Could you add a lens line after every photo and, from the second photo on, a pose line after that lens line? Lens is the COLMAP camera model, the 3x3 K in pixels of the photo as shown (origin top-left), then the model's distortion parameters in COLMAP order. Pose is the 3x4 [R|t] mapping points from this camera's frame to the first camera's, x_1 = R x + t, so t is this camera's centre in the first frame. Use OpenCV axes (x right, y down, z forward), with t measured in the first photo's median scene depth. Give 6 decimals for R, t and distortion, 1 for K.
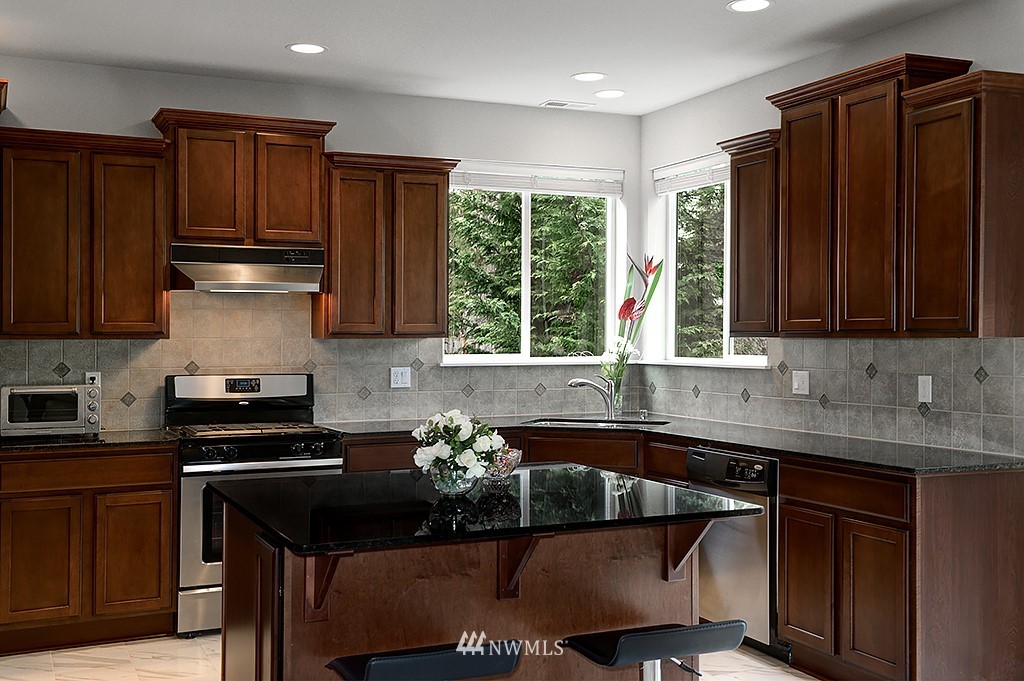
lens RADIAL K [[1115.6, 0, 524.2], [0, 1115.6, 323.5], [0, 0, 1]] dist [0.073879, 0.000000]
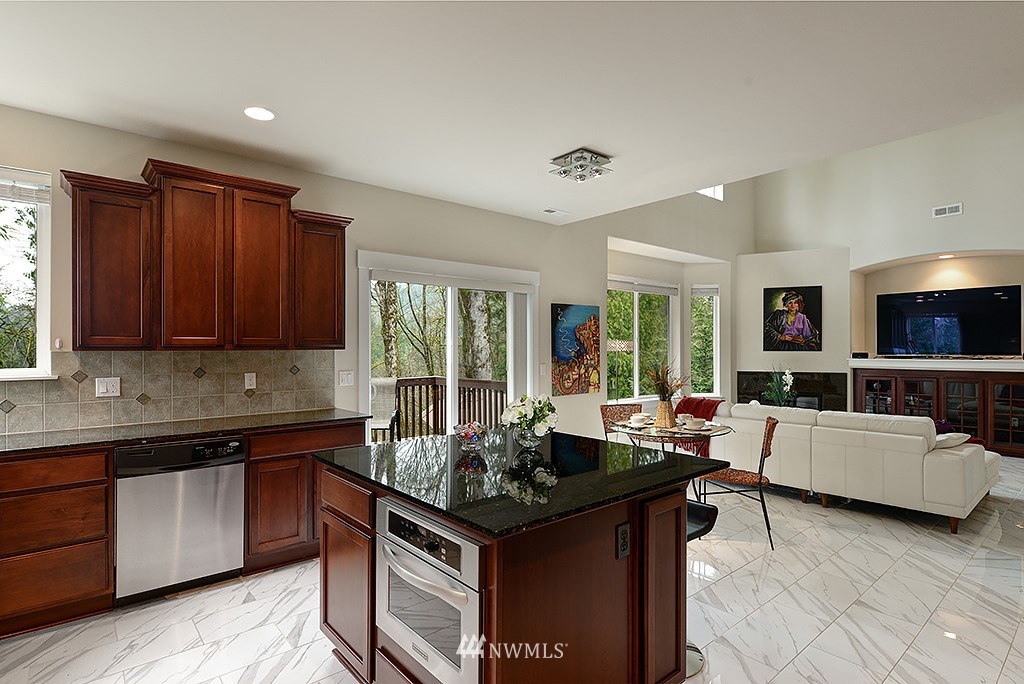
lens RADIAL K [[523.9, 0, 517.7], [0, 523.9, 344.4], [0, 0, 1]] dist [0.001375, -0.000597]
pose [[-0.274092, 0.009544, 0.961656, -0.433970], [-0.006703, 0.999908, -0.011834, 0.008960], [-0.961680, -0.009690, -0.274002, 0.715696]]
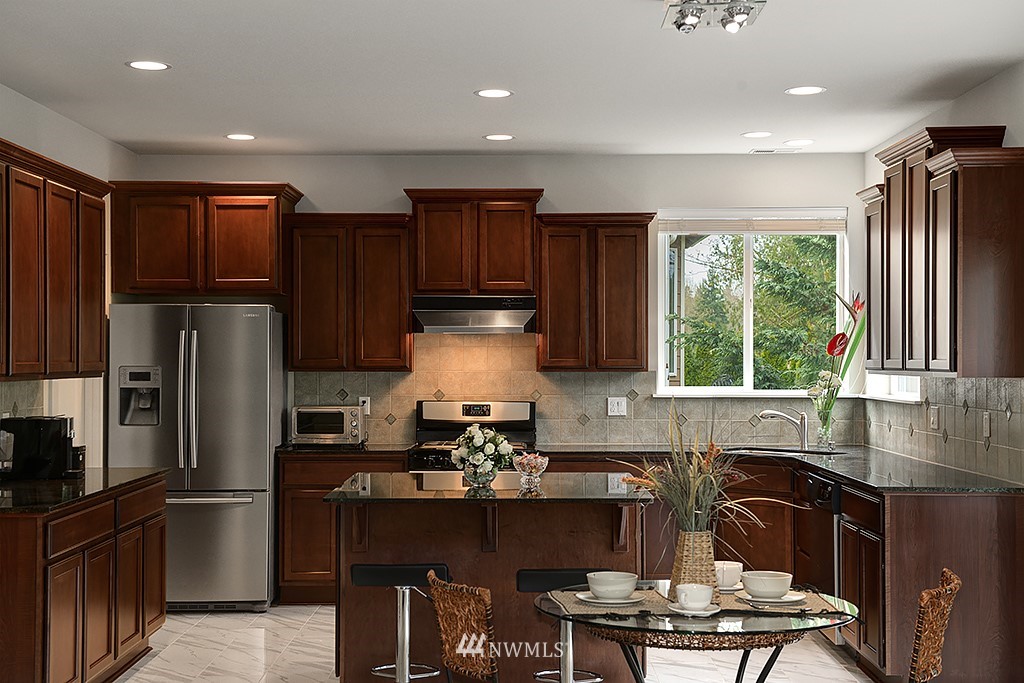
lens RADIAL K [[1455.1, 0, 509.1], [0, 1455.1, 347.0], [0, 0, 1]] dist [0.163169, 0.000000]
pose [[0.903523, -0.000624, -0.428539, 0.474879], [0.002345, 0.999991, 0.003489, -0.019062], [0.428533, -0.004157, 0.903517, -0.419744]]
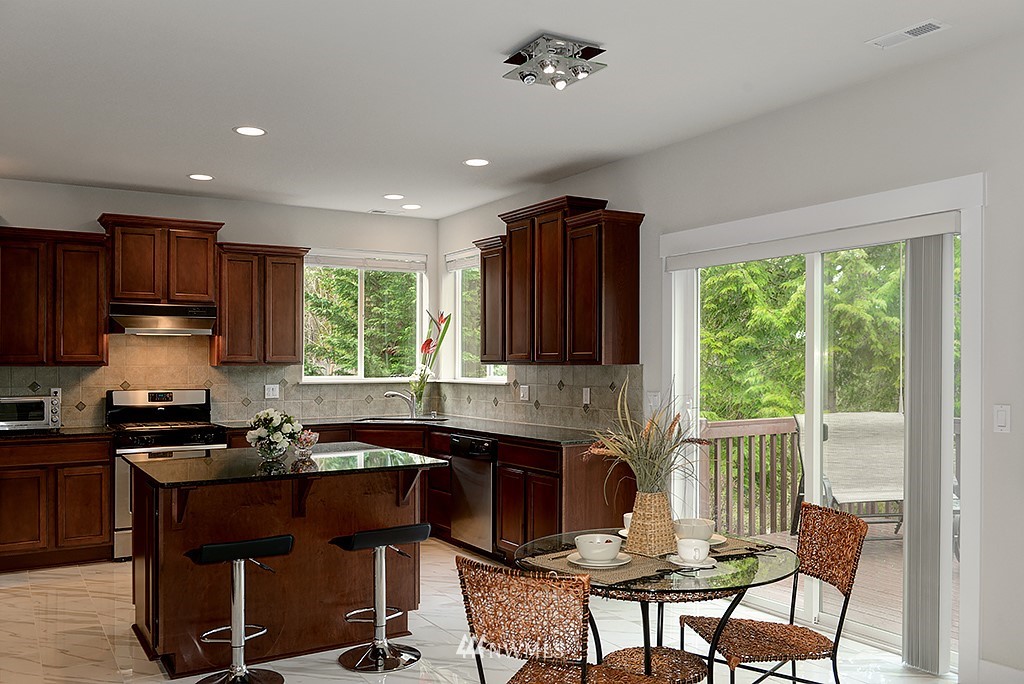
lens RADIAL K [[835.4, 0, 527.3], [0, 835.4, 354.2], [0, 0, 1]] dist [-0.009463, -0.005584]
pose [[0.991300, 0.000651, 0.131621, 0.092763], [-0.000764, 0.999999, 0.000807, -0.003438], [-0.131621, -0.000901, 0.991300, -0.178401]]
